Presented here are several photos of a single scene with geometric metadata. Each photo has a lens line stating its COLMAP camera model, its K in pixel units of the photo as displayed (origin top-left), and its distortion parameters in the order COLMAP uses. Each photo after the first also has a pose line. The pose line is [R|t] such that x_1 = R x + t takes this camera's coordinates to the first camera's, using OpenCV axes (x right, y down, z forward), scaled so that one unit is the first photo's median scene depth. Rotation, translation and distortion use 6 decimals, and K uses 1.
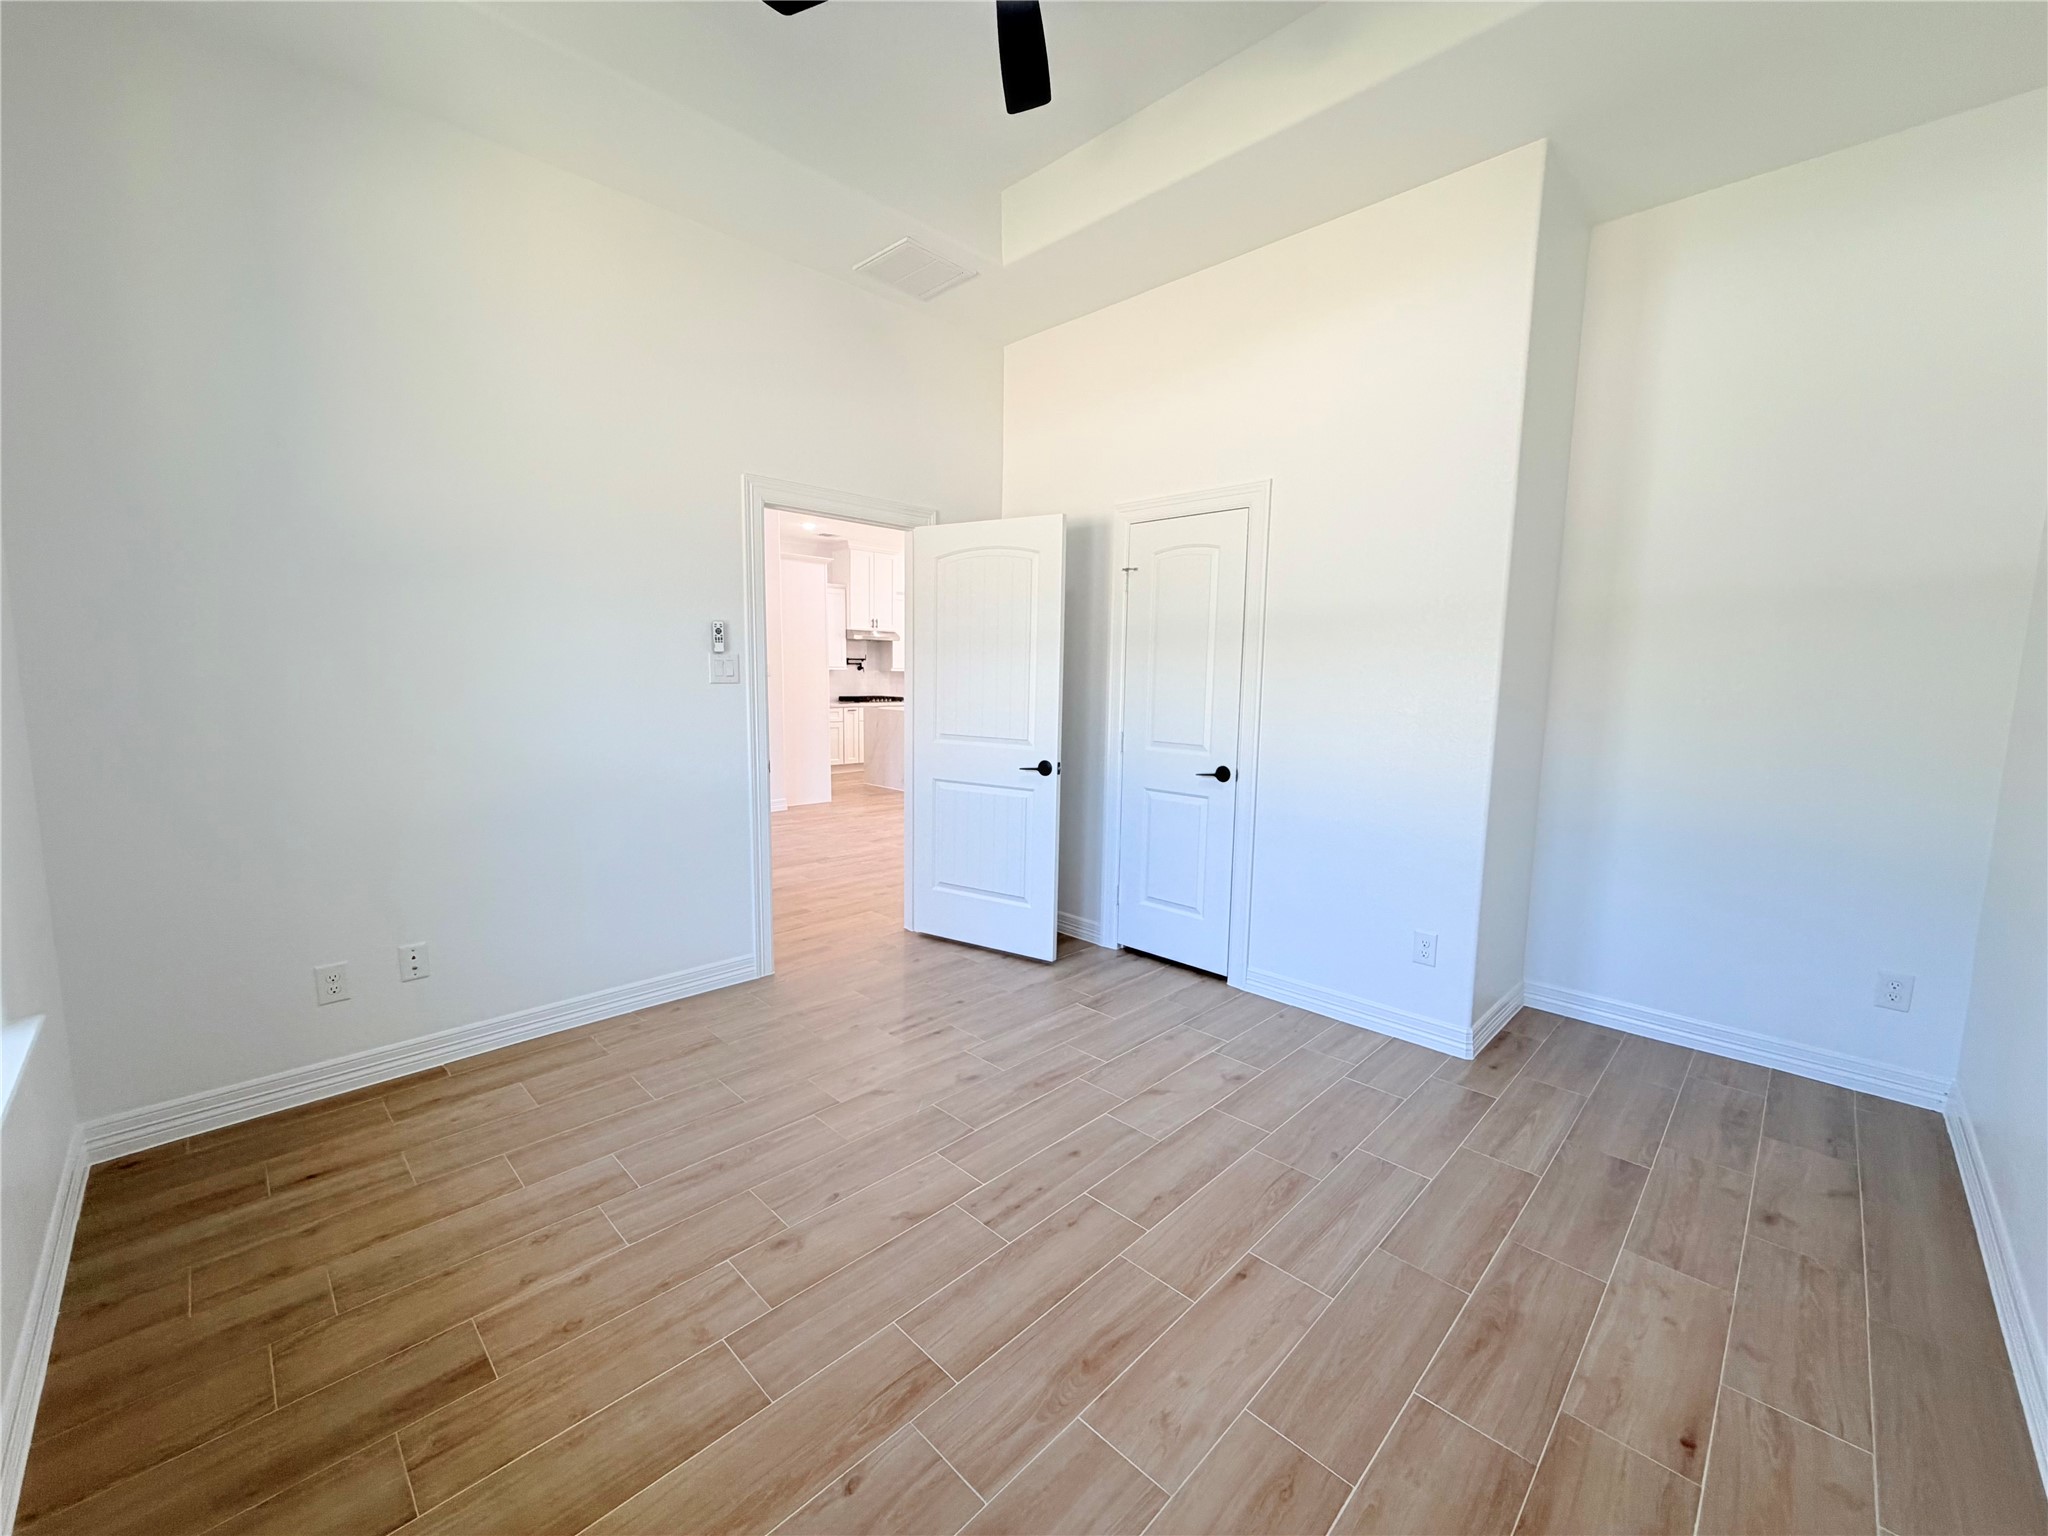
lens RADIAL K [[815.0, 0, 1024.0], [0, 815.0, 768.0], [0, 0, 1]] dist [-0.000035, 0.000288]
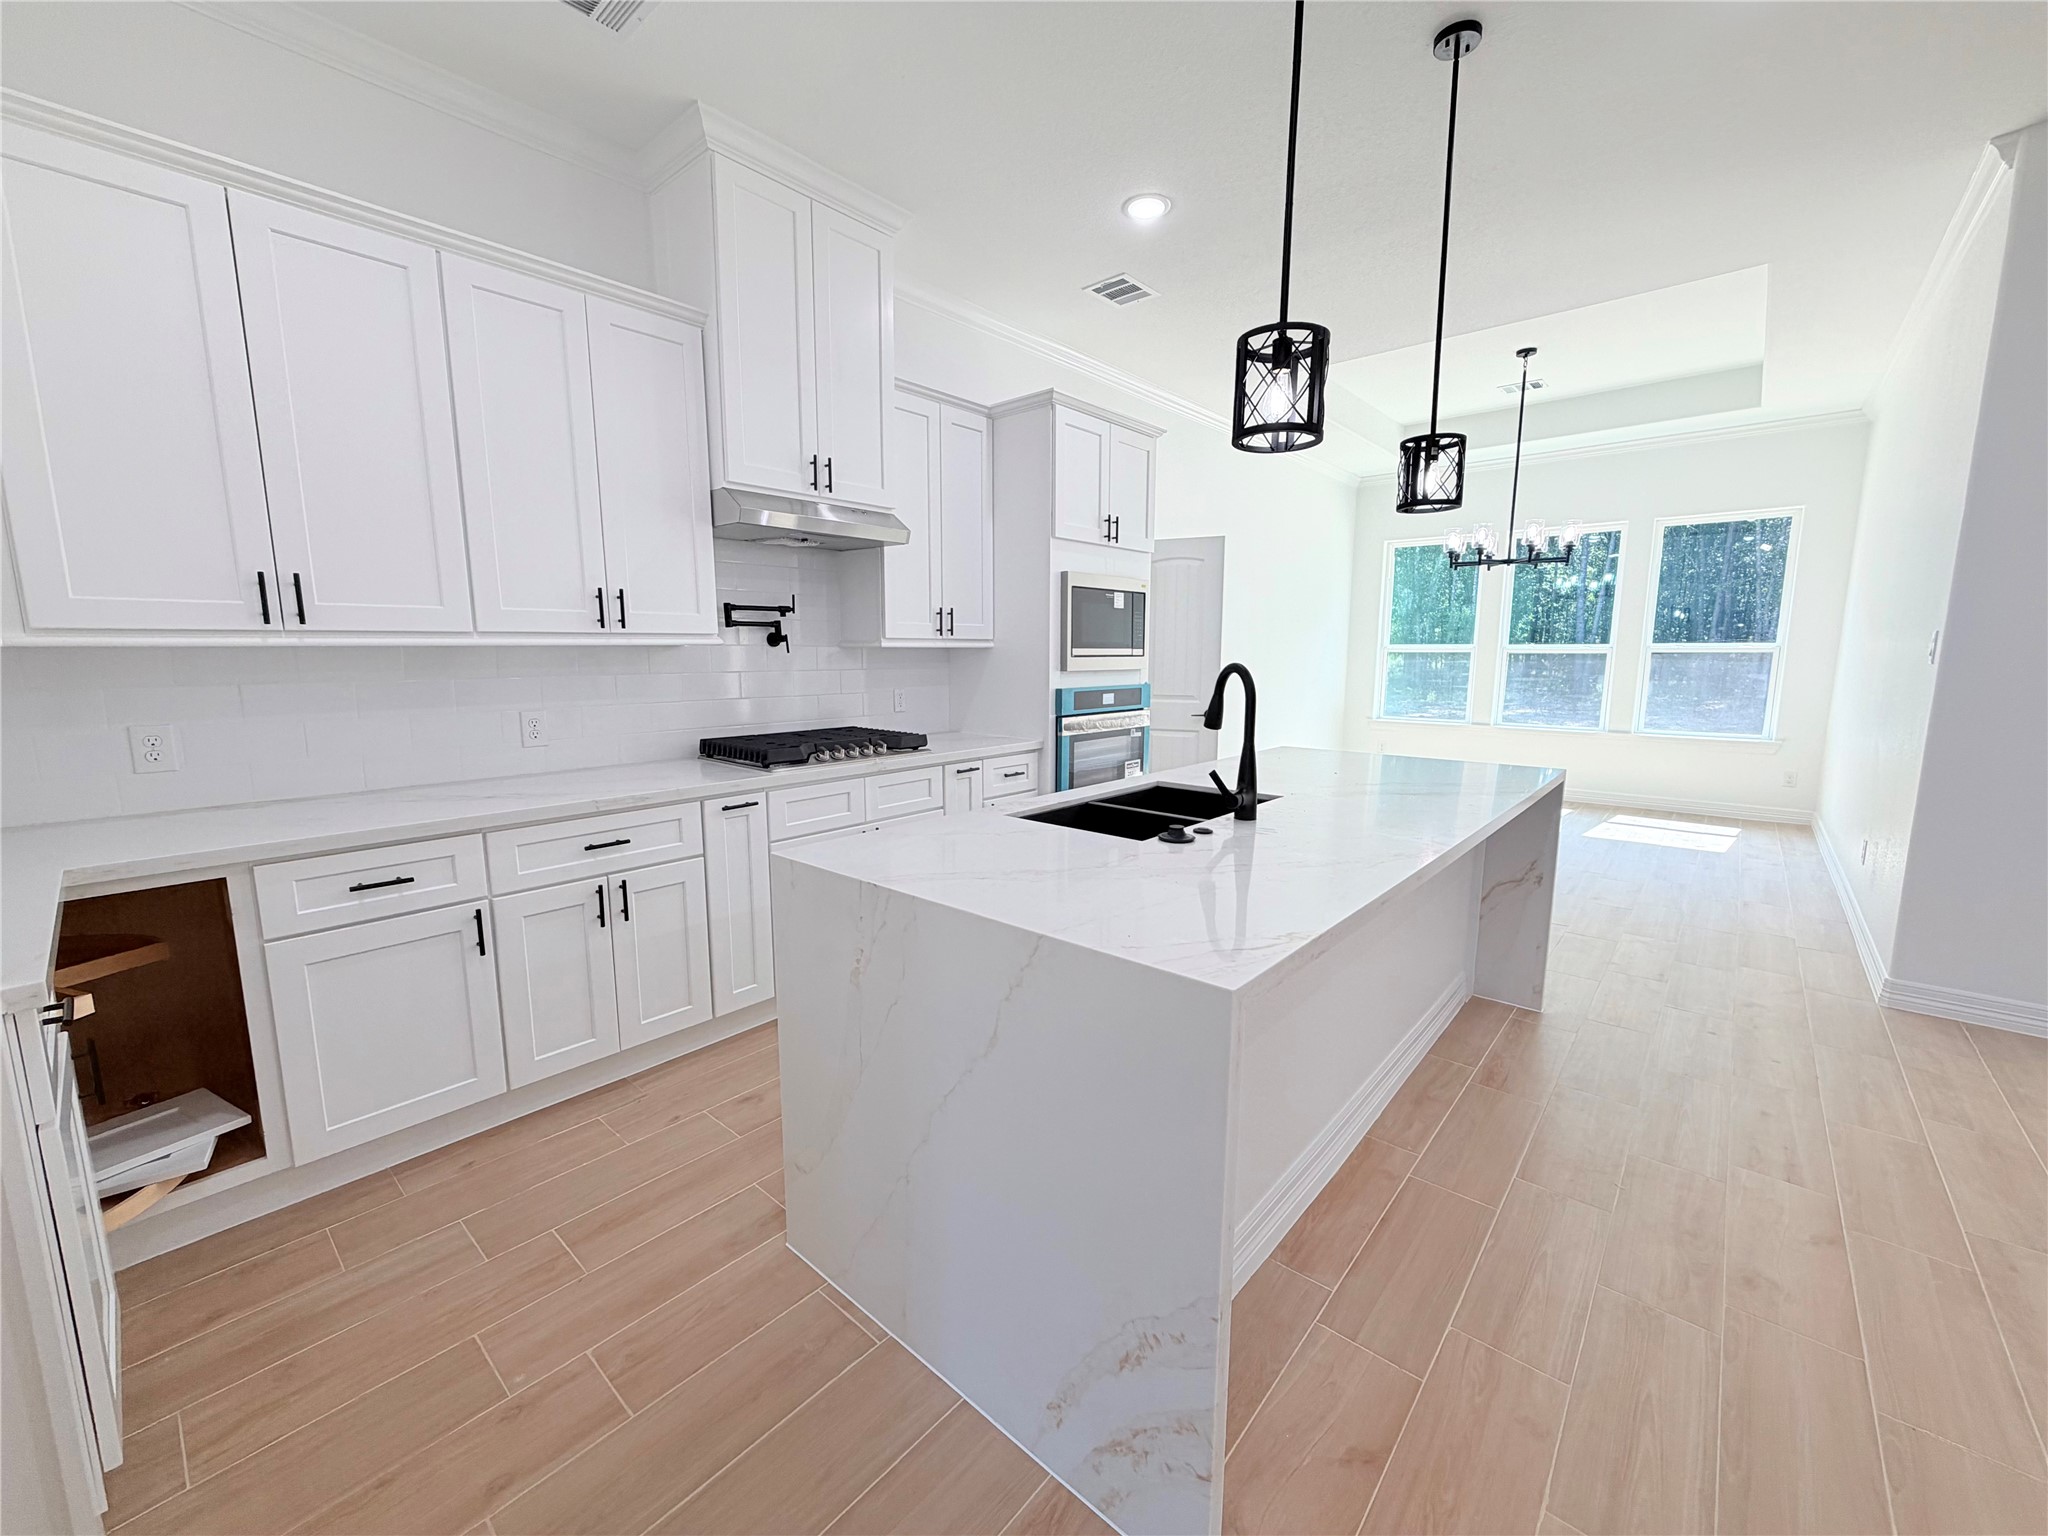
lens RADIAL K [[815.0, 0, 1024.0], [0, 815.0, 768.0], [0, 0, 1]] dist [-0.000035, 0.000288]
pose [[0.999930, -0.003859, -0.011195, -0.112200], [0.004019, 0.999889, 0.014345, -0.082077], [0.011138, -0.014389, 0.999834, 0.723168]]
